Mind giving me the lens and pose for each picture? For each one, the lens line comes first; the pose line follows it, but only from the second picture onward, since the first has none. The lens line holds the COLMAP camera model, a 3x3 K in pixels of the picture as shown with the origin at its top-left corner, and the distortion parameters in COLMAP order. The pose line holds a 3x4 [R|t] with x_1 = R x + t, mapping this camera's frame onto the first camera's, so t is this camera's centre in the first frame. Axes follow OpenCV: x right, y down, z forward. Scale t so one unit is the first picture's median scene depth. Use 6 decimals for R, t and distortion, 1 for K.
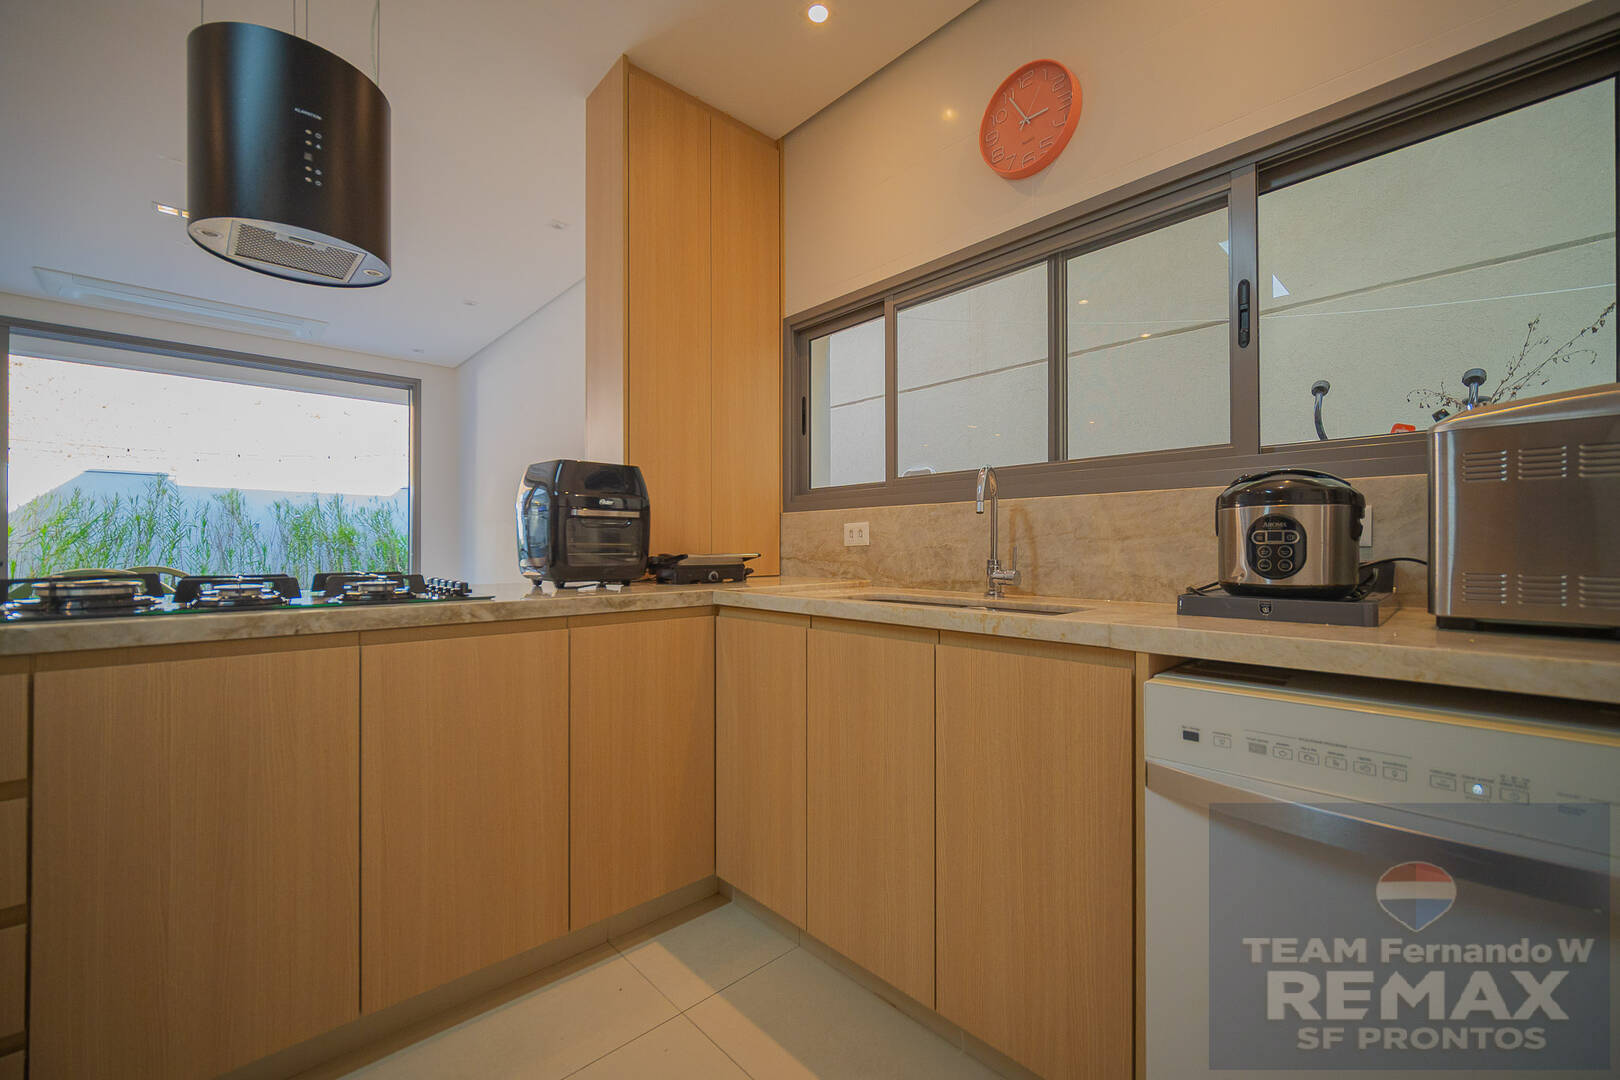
lens RADIAL K [[653.4, 0, 815.7], [0, 653.4, 539.2], [0, 0, 1]] dist [-0.001257, -0.000176]
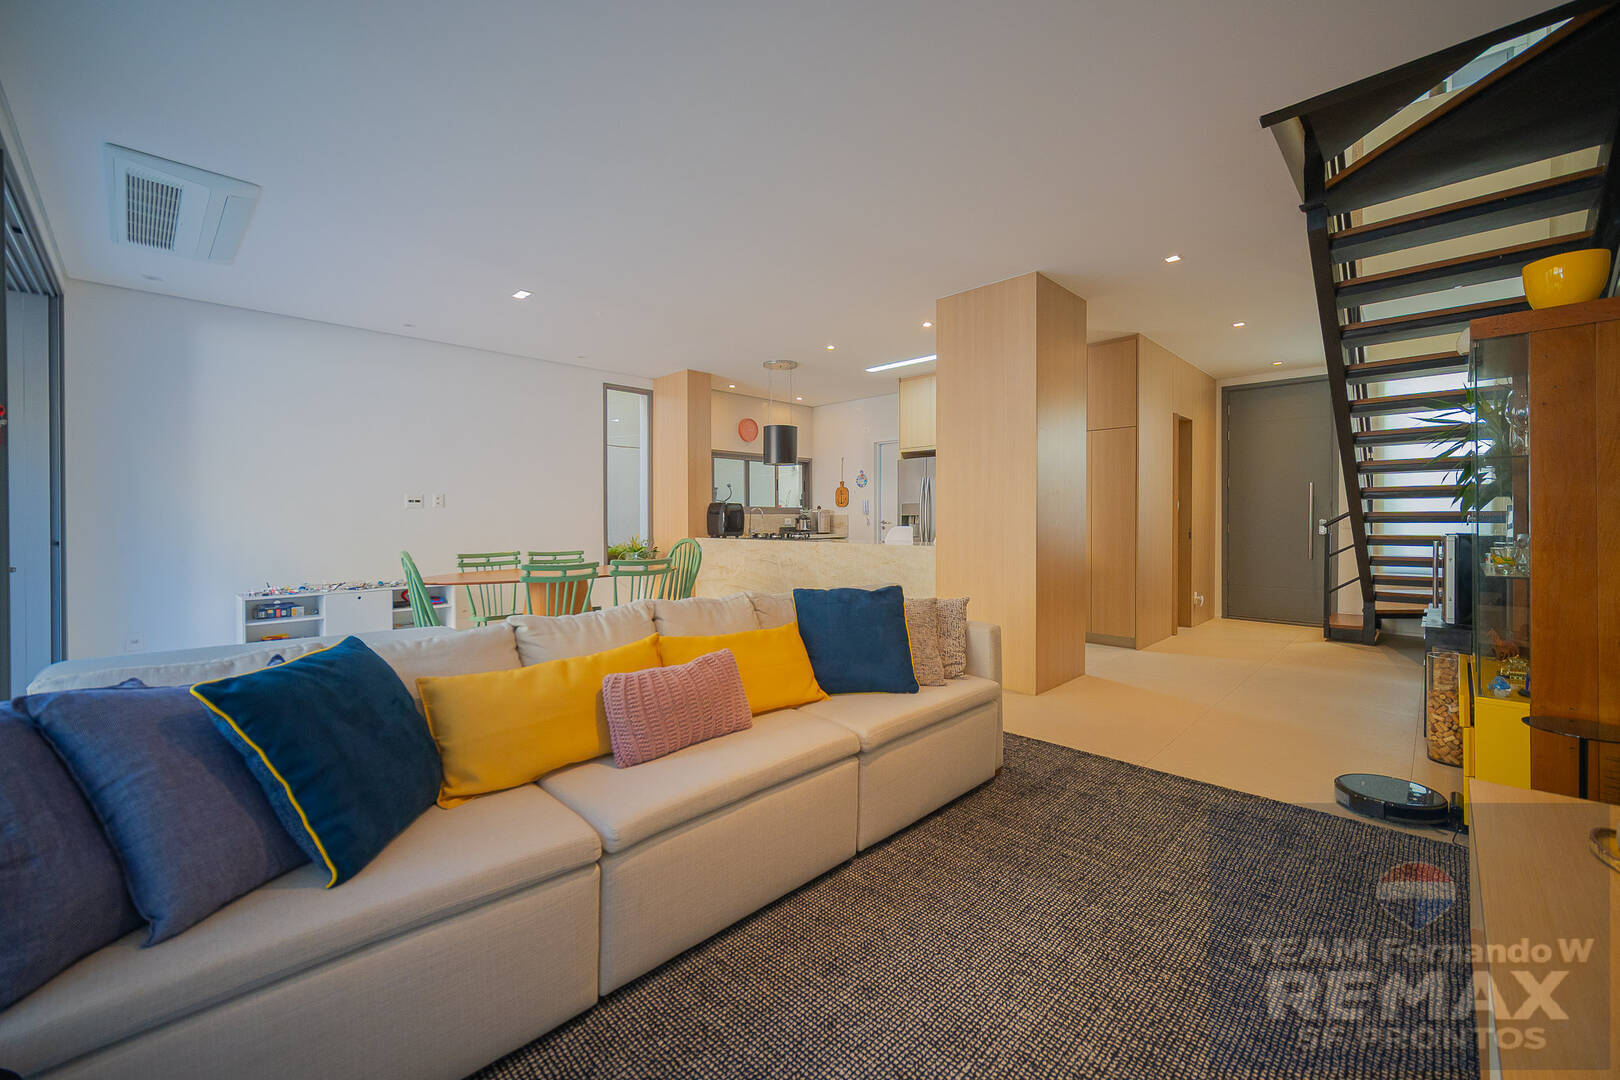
lens RADIAL K [[648.4, 0, 809.6], [0, 648.4, 520.3], [0, 0, 1]] dist [-0.001623, 0.000175]
pose [[-0.031914, -0.003797, 0.999483, -4.020521], [-0.012003, 0.999922, 0.003416, -0.041761], [-0.999419, -0.011888, -0.031957, 0.697550]]
